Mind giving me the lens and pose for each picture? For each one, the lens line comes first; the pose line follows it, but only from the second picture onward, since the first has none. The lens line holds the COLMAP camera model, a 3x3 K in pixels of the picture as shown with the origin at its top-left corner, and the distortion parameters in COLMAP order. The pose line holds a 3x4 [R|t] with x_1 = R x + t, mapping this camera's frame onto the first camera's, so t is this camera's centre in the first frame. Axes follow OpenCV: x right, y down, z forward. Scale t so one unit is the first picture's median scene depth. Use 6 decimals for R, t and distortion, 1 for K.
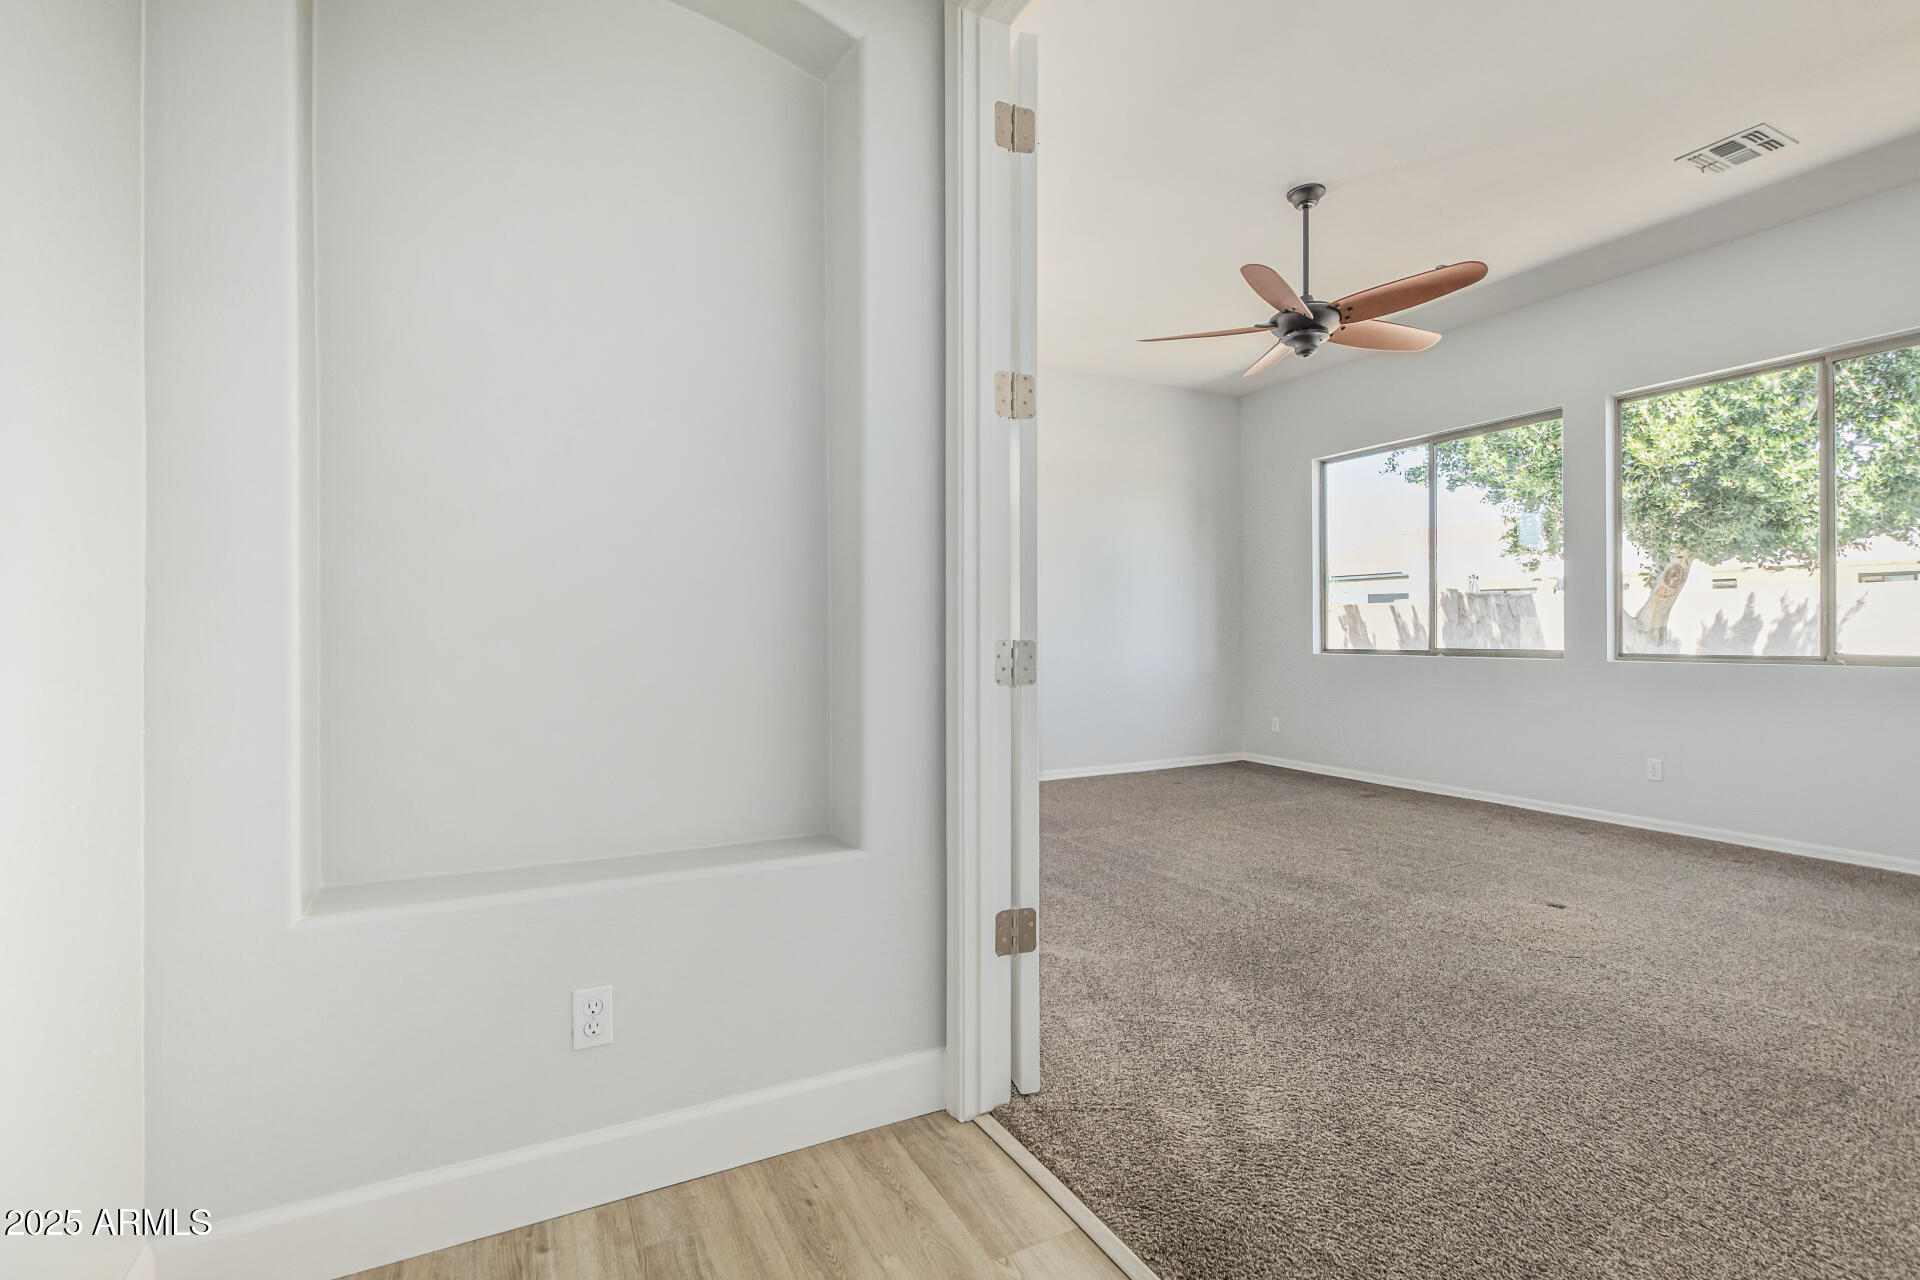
lens RADIAL K [[886.4, 0, 962.8], [0, 886.4, 635.1], [0, 0, 1]] dist [0.004206, -0.000315]
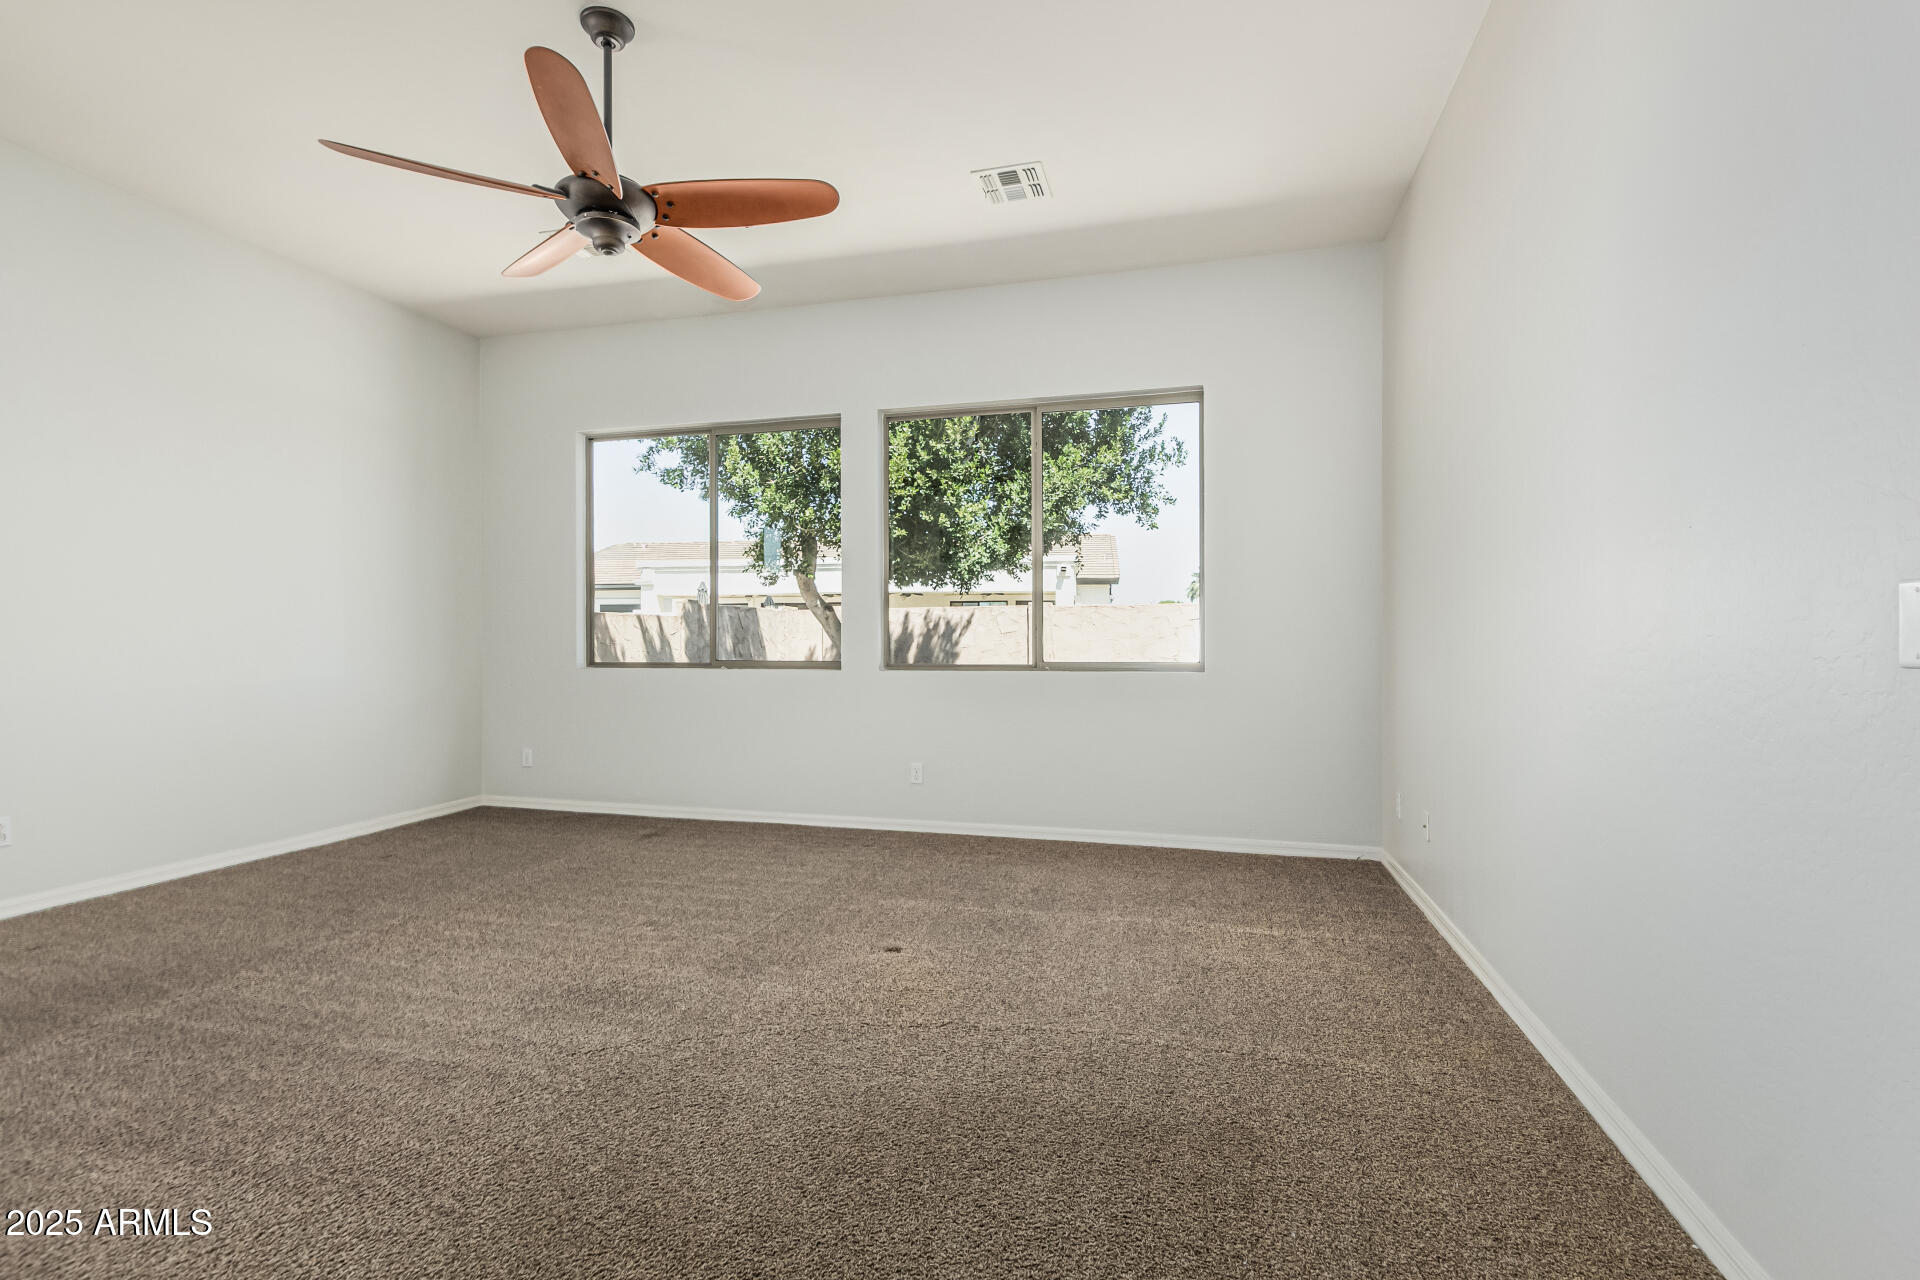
lens RADIAL K [[886.4, 0, 966.1], [0, 886.4, 645.3], [0, 0, 1]] dist [0.004206, -0.000315]
pose [[0.676147, 0.000653, 0.736766, 0.033454], [-0.000492, 1.000000, -0.000435, 0.000062], [-0.736766, -0.000068, 0.676148, 0.182451]]
